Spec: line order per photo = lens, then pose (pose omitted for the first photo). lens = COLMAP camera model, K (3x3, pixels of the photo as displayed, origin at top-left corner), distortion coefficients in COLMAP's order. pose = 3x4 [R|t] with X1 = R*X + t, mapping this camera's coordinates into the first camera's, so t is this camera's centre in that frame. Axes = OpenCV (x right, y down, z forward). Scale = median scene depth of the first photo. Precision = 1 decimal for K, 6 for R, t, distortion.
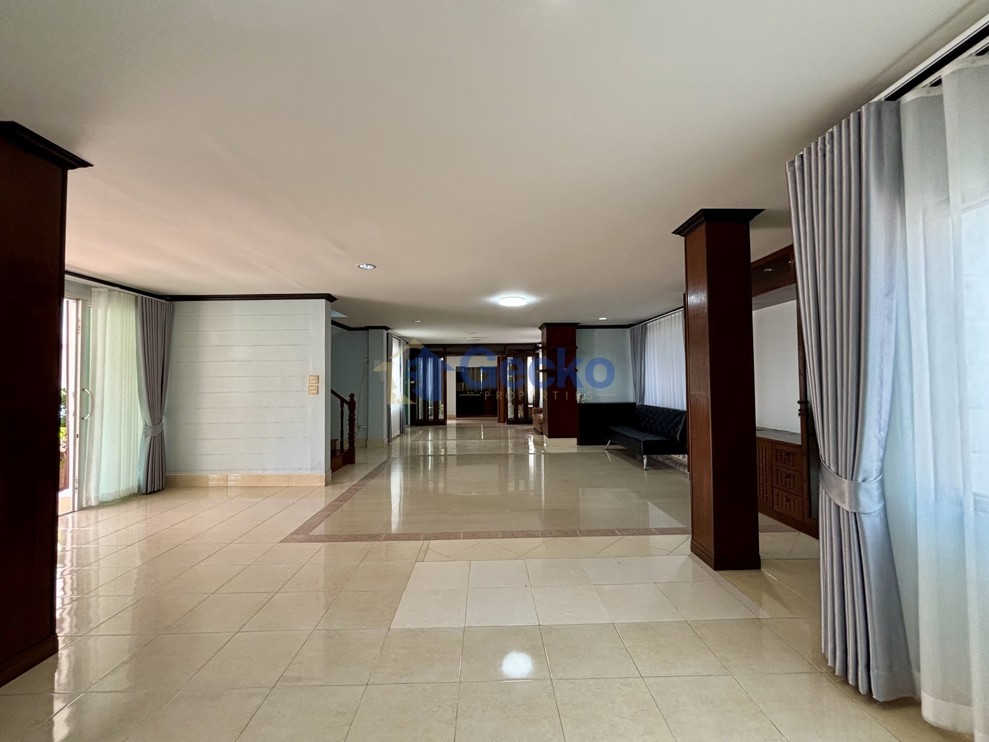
lens RADIAL K [[396.3, 0, 494.5], [0, 396.3, 371.0], [0, 0, 1]] dist [0.010670, -0.013532]
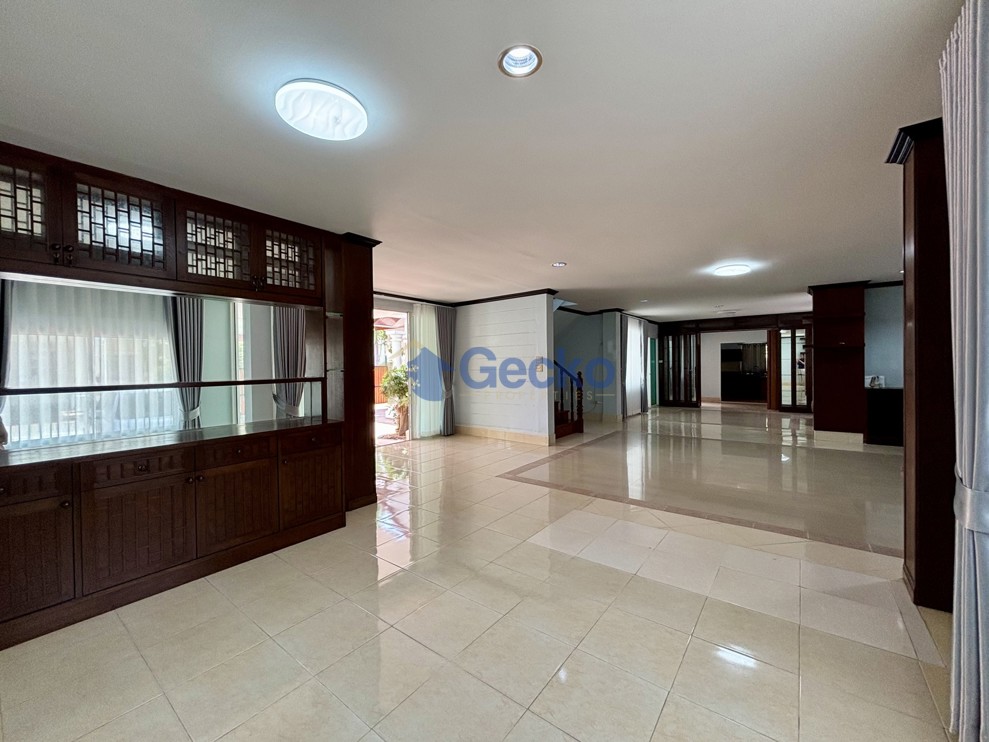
lens RADIAL K [[396.3, 0, 494.5], [0, 396.3, 371.0], [0, 0, 1]] dist [0.010670, -0.013532]
pose [[0.774533, 0.008957, -0.632470, 0.152052], [0.023251, 0.998821, 0.042619, 0.000151], [0.632106, -0.047716, 0.773411, -0.031201]]
